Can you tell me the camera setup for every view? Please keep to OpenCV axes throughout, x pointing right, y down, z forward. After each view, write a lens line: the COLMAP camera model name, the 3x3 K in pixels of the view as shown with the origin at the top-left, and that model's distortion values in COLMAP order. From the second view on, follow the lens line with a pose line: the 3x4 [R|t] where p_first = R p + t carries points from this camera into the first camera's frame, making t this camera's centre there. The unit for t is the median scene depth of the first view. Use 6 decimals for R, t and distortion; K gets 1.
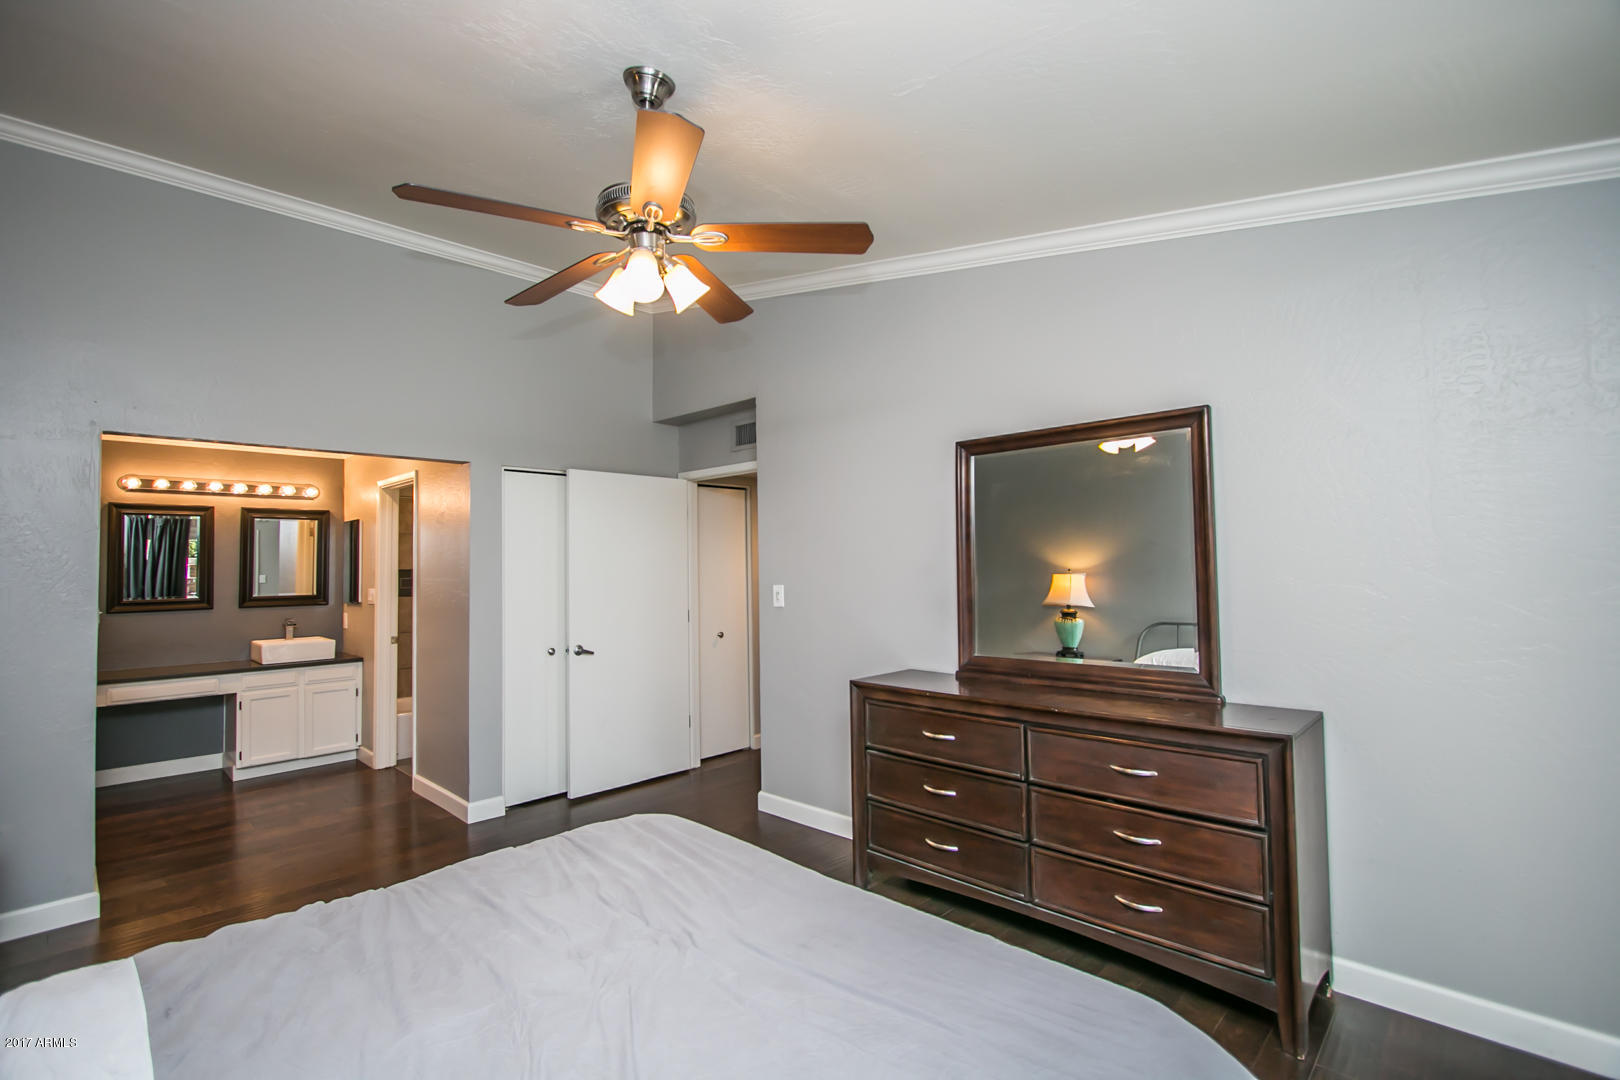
lens RADIAL K [[737.5, 0, 777.9], [0, 737.5, 536.0], [0, 0, 1]] dist [-0.016714, 0.000482]
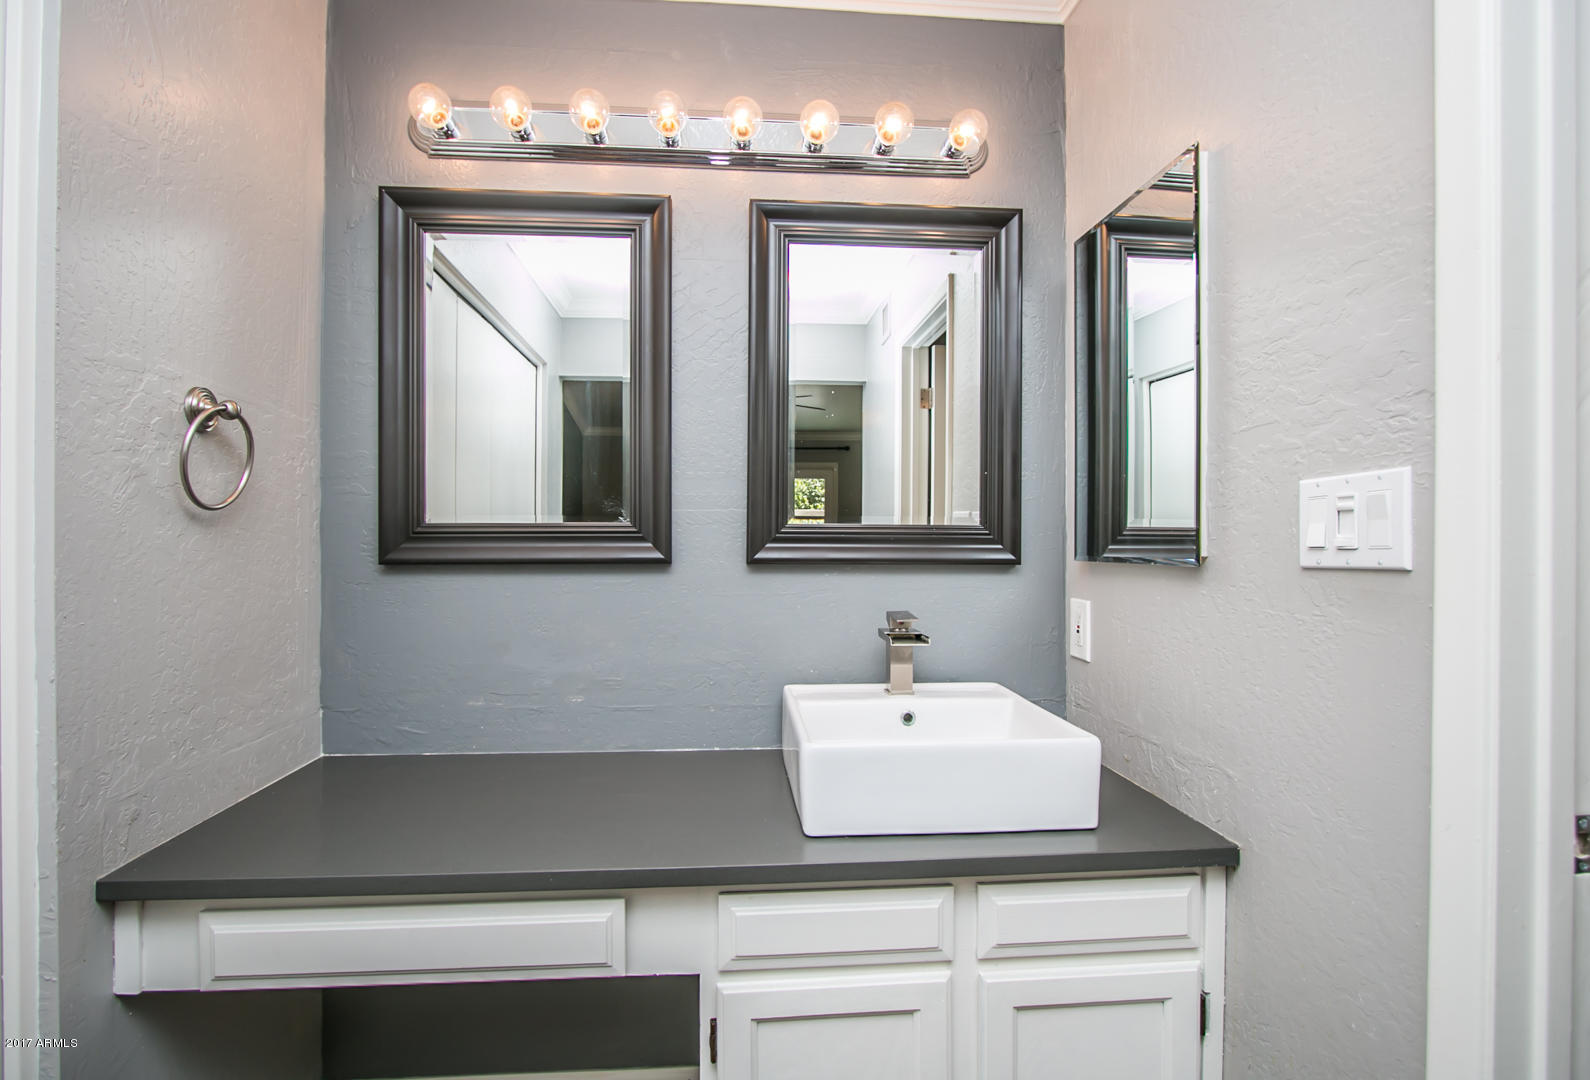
lens RADIAL K [[746.1, 0, 795.0], [0, 746.1, 540.0], [0, 0, 1]] dist [-0.017574, -0.000008]
pose [[0.780656, 0.017145, -0.624726, -0.545326], [0.010735, 0.999108, 0.040835, 0.077760], [0.624869, -0.038584, 0.779776, 0.791711]]
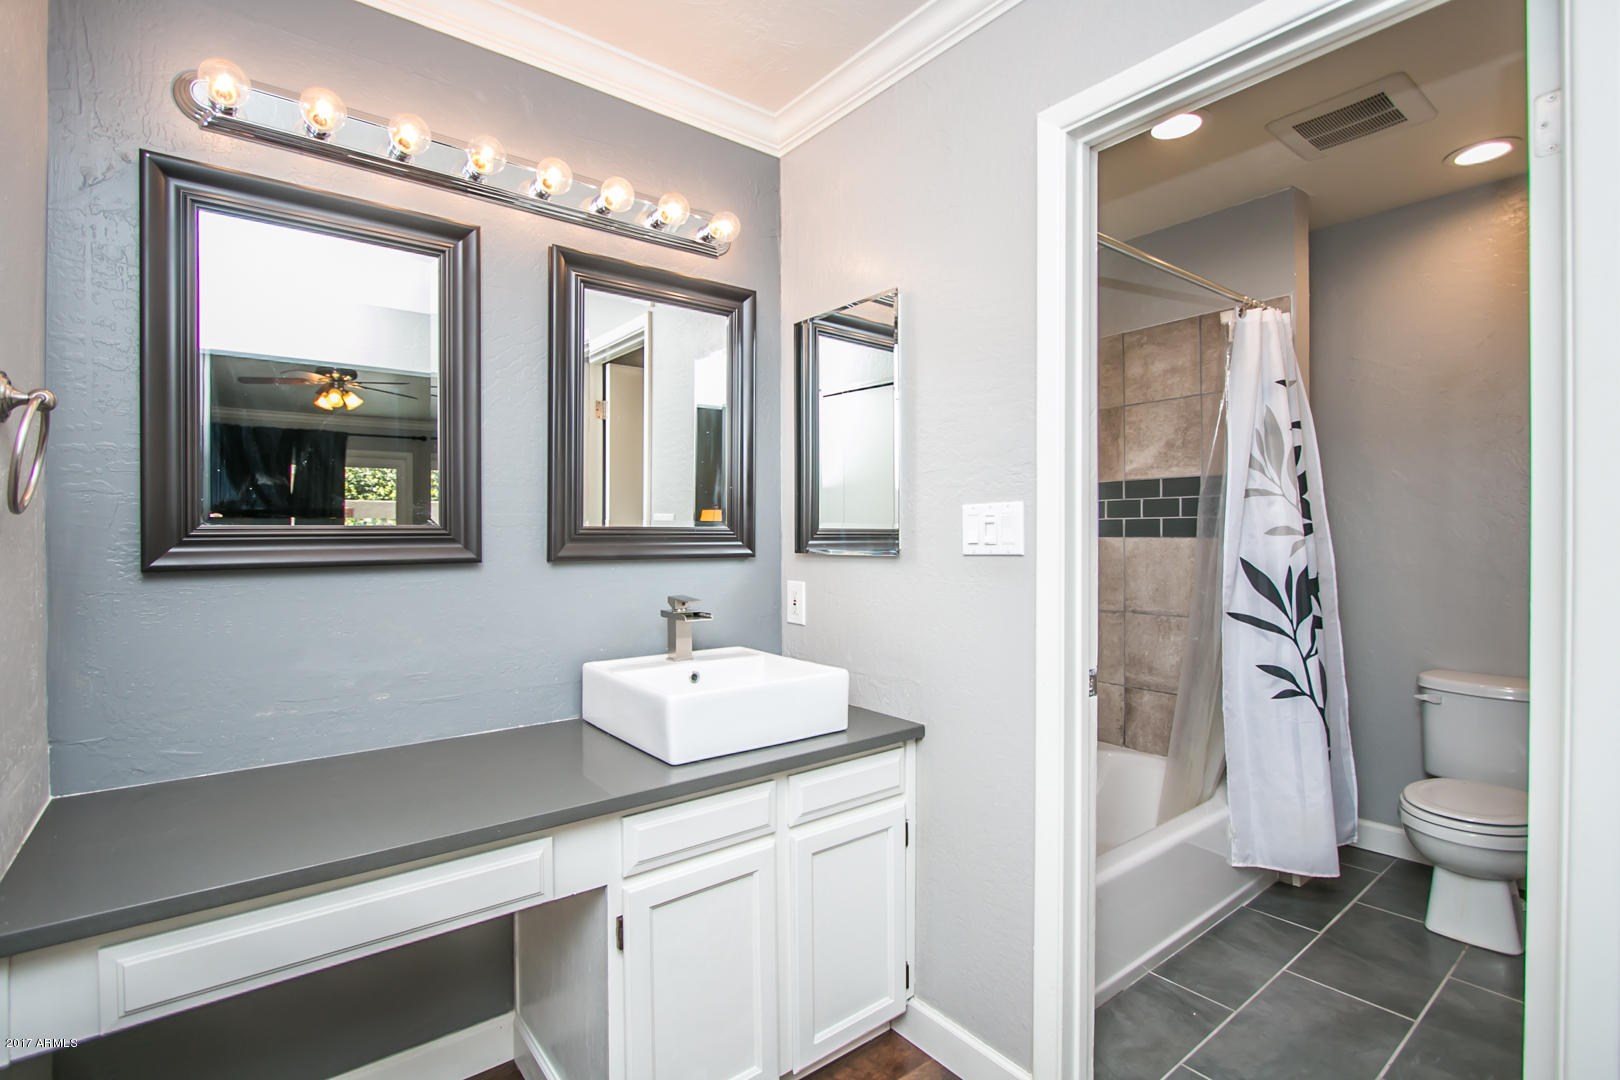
lens RADIAL K [[737.5, 0, 777.9], [0, 737.5, 536.0], [0, 0, 1]] dist [-0.016714, 0.000482]
pose [[0.993030, 0.013040, -0.117137, -0.600312], [-0.007744, 0.998932, 0.045558, 0.071744], [0.117606, -0.044333, 0.992070, 0.693504]]
